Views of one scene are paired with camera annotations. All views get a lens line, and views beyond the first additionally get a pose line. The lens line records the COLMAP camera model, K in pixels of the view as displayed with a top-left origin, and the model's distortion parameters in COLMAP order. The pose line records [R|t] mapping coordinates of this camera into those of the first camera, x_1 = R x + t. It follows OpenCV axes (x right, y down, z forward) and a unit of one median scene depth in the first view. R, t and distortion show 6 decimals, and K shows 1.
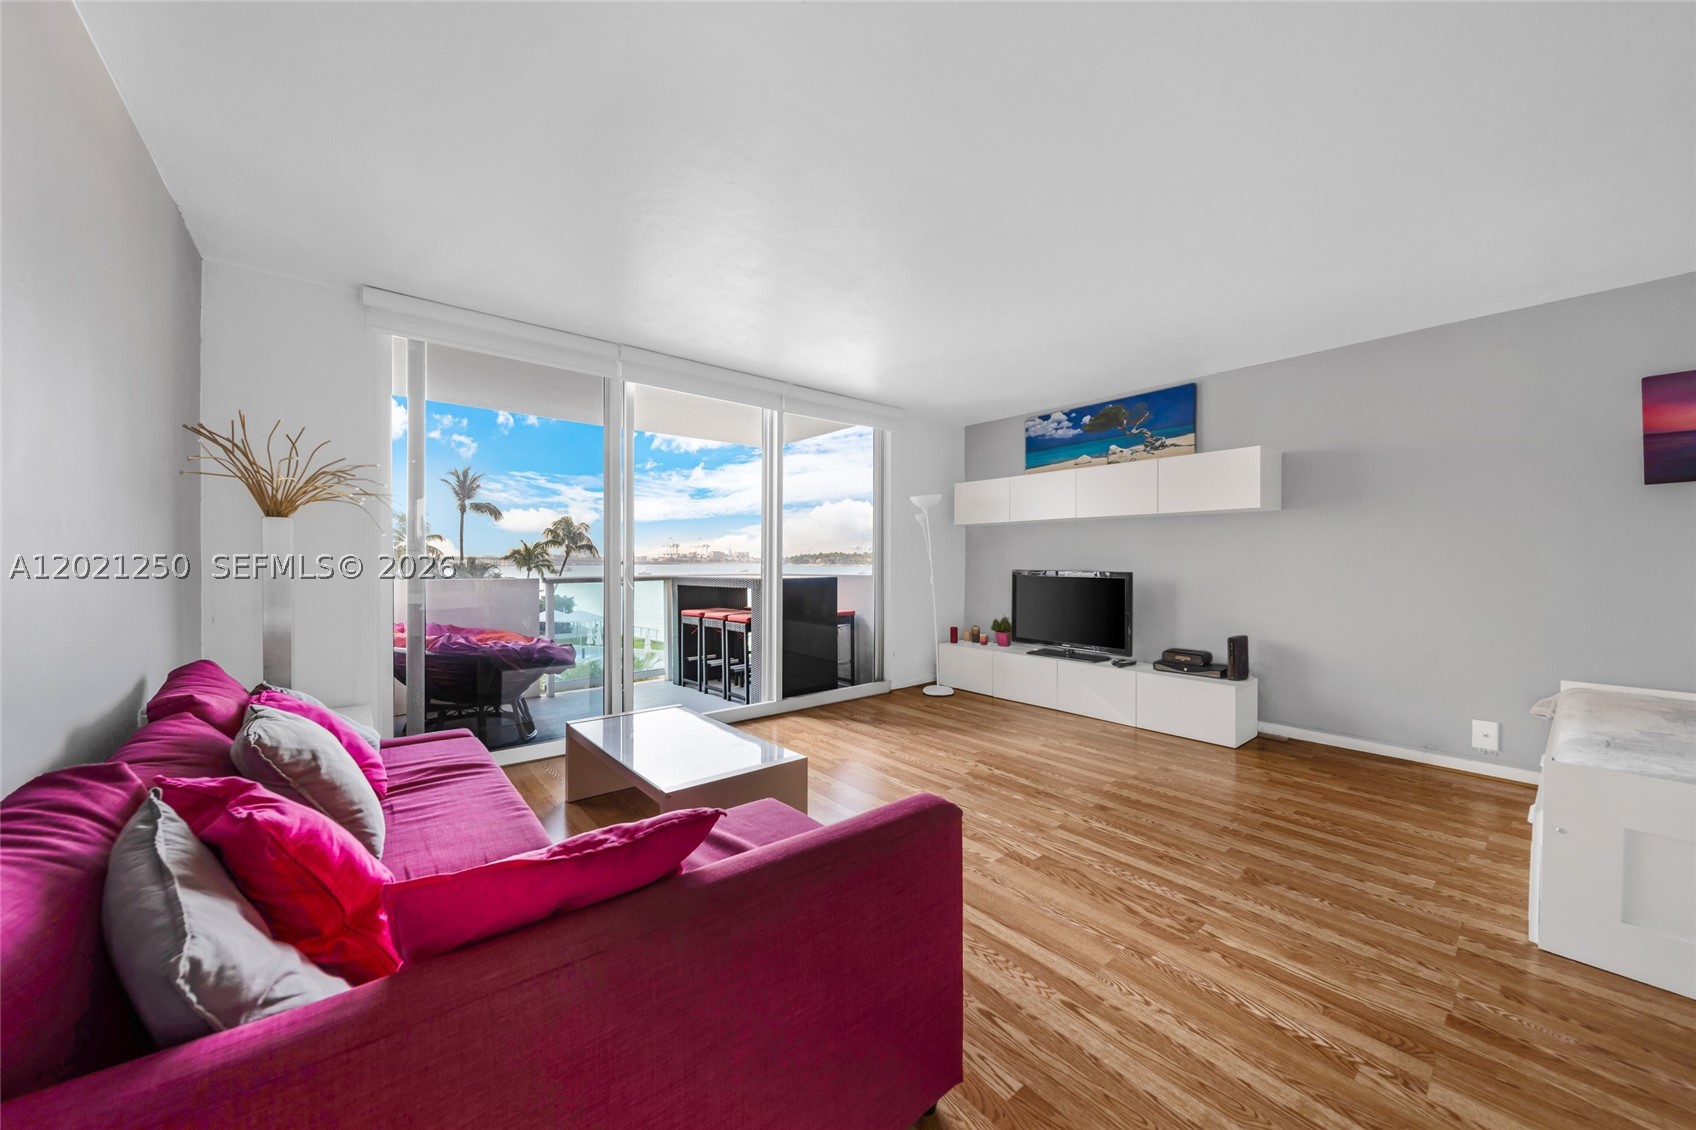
lens RADIAL K [[603.2, 0, 822.9], [0, 603.2, 561.3], [0, 0, 1]] dist [0.000327, -0.000460]
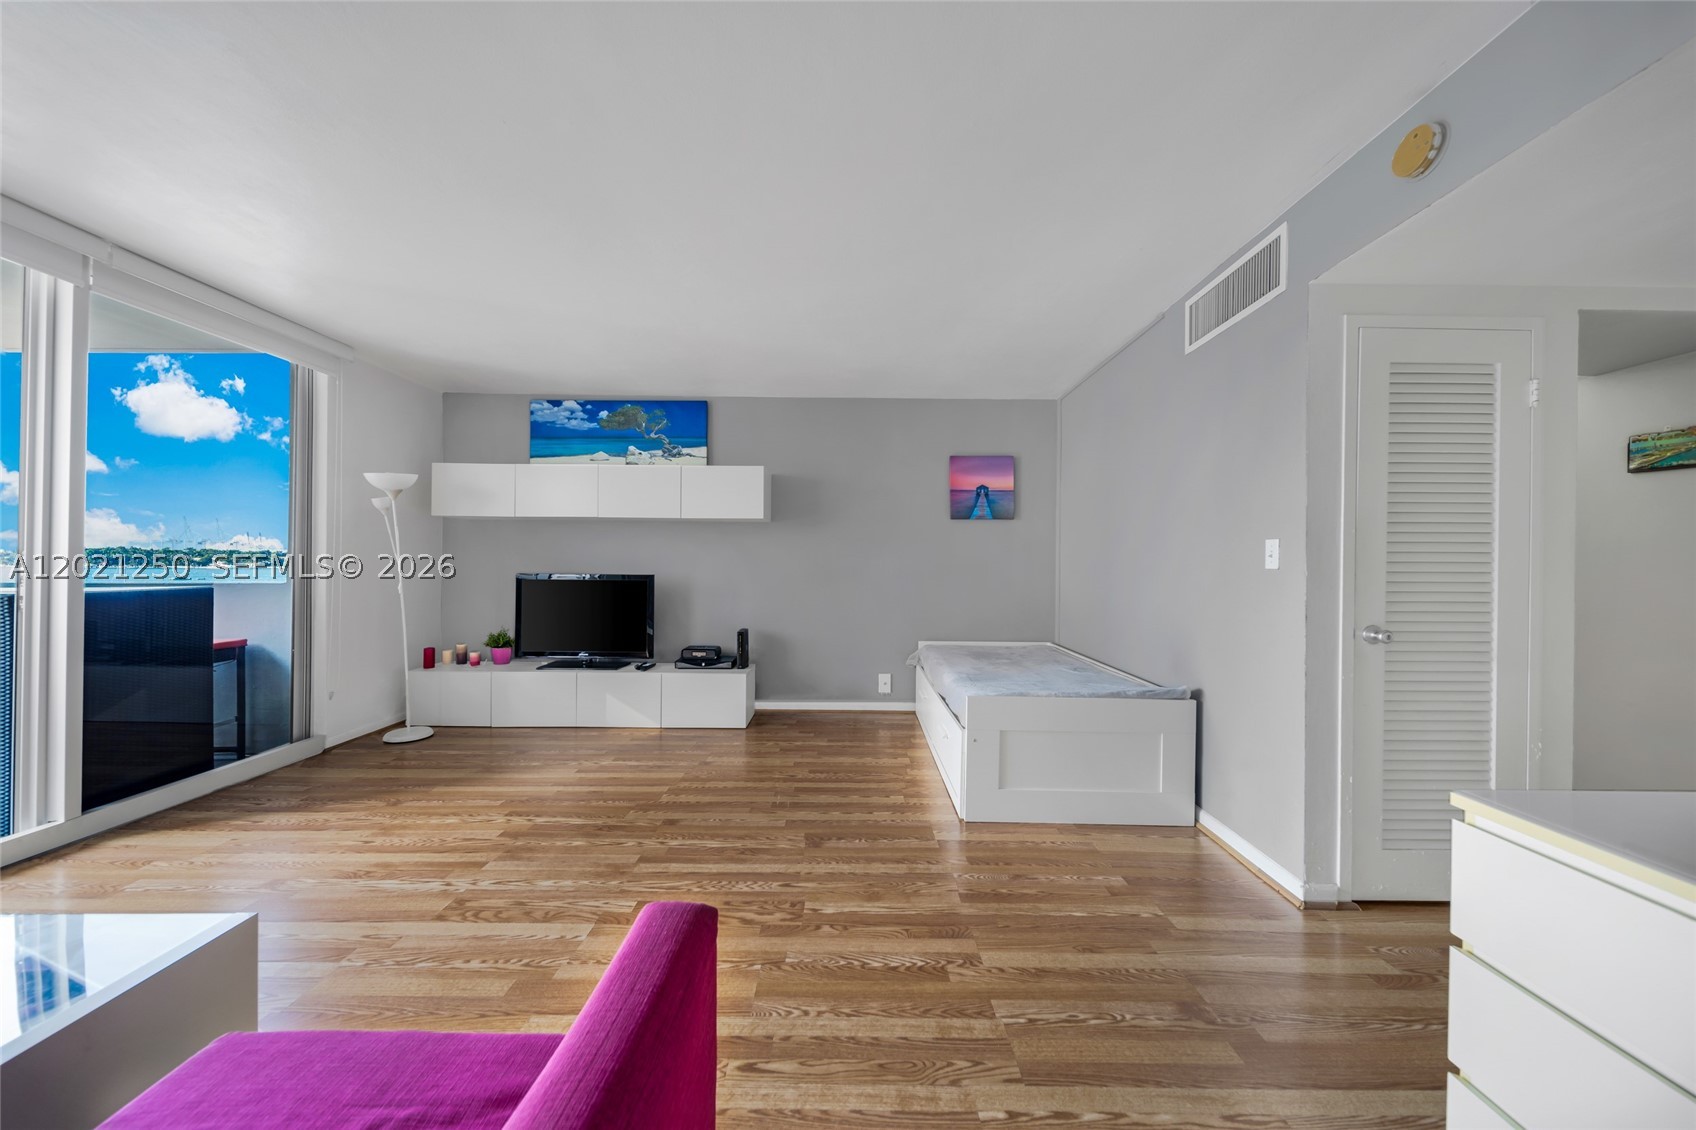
lens RADIAL K [[595.5, 0, 857.4], [0, 595.5, 562.0], [0, 0, 1]] dist [0.008710, -0.004121]
pose [[0.613857, 0.005979, 0.789395, -0.071755], [-0.004930, 0.999981, -0.003741, -0.001205], [-0.789402, -0.001595, 0.613875, 0.127761]]
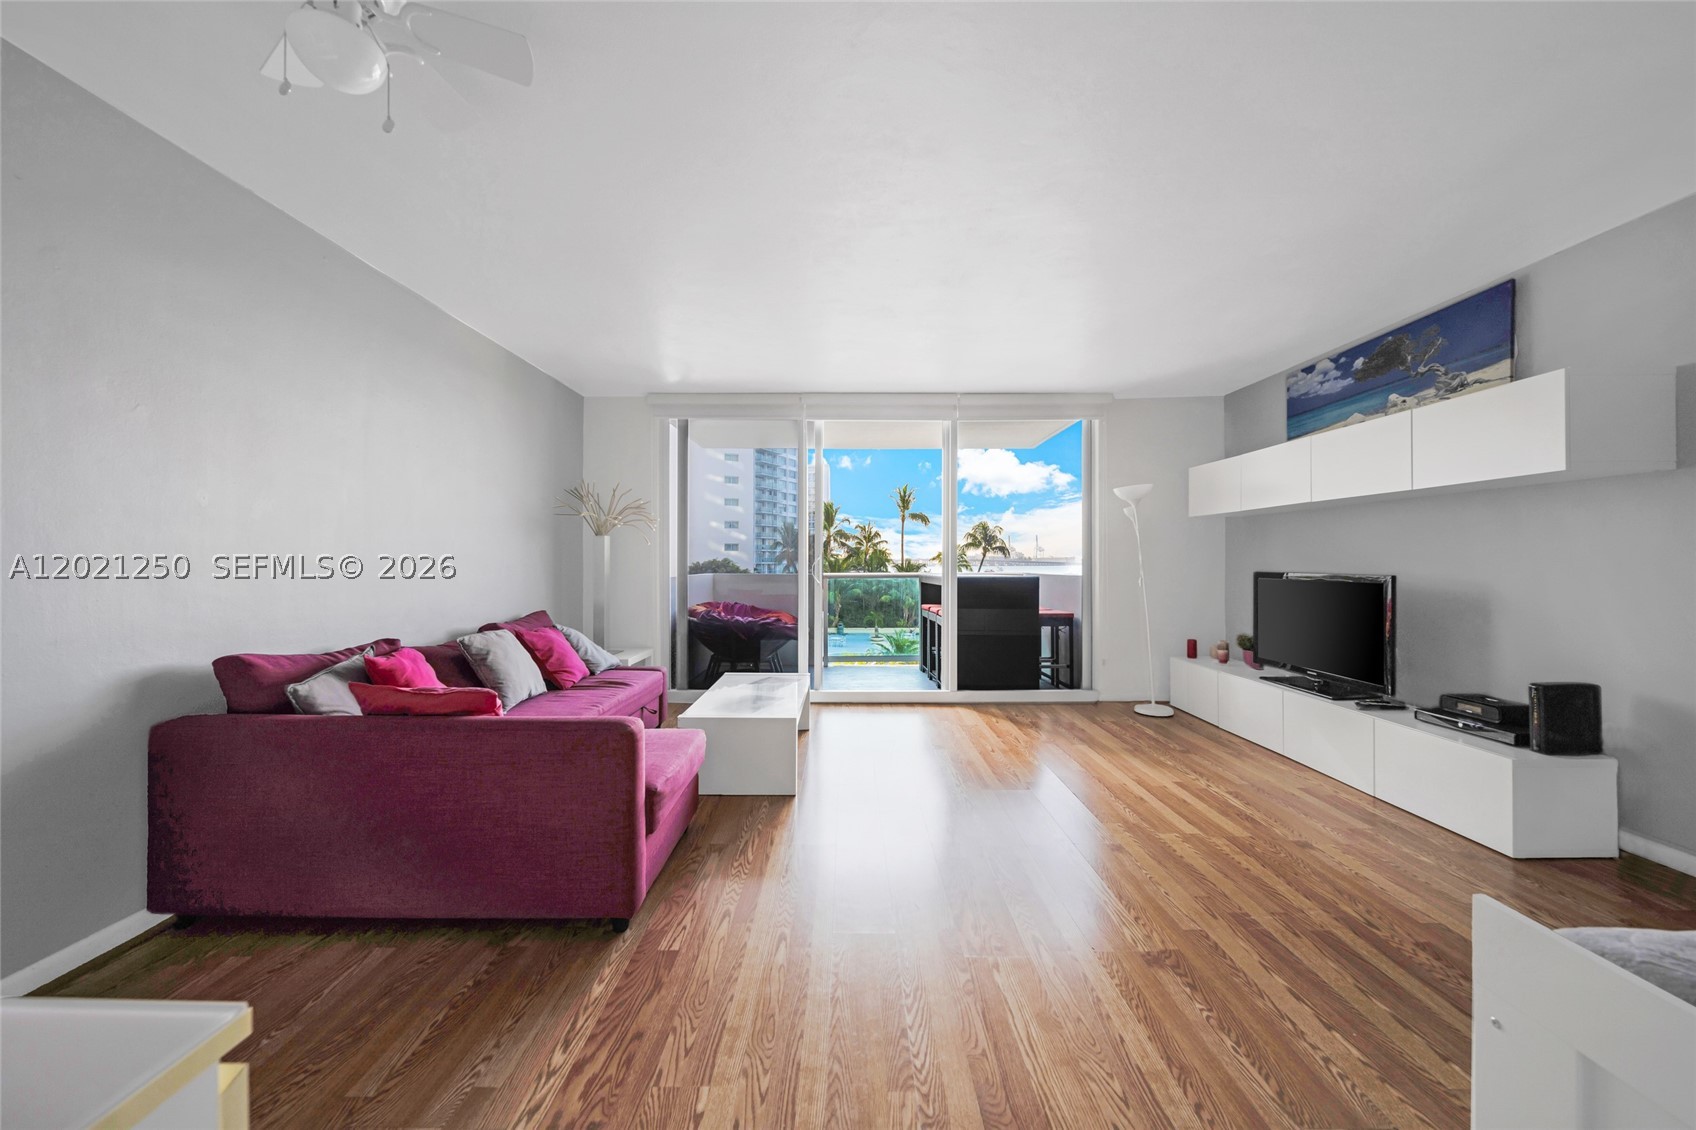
lens RADIAL K [[576.9, 0, 833.8], [0, 576.9, 558.2], [0, 0, 1]] dist [0.000471, 0.000025]
pose [[0.779017, -0.003534, -0.626993, 0.459319], [-0.000047, 0.999984, -0.005695, -0.003069], [0.627003, 0.004466, 0.779004, 0.065675]]
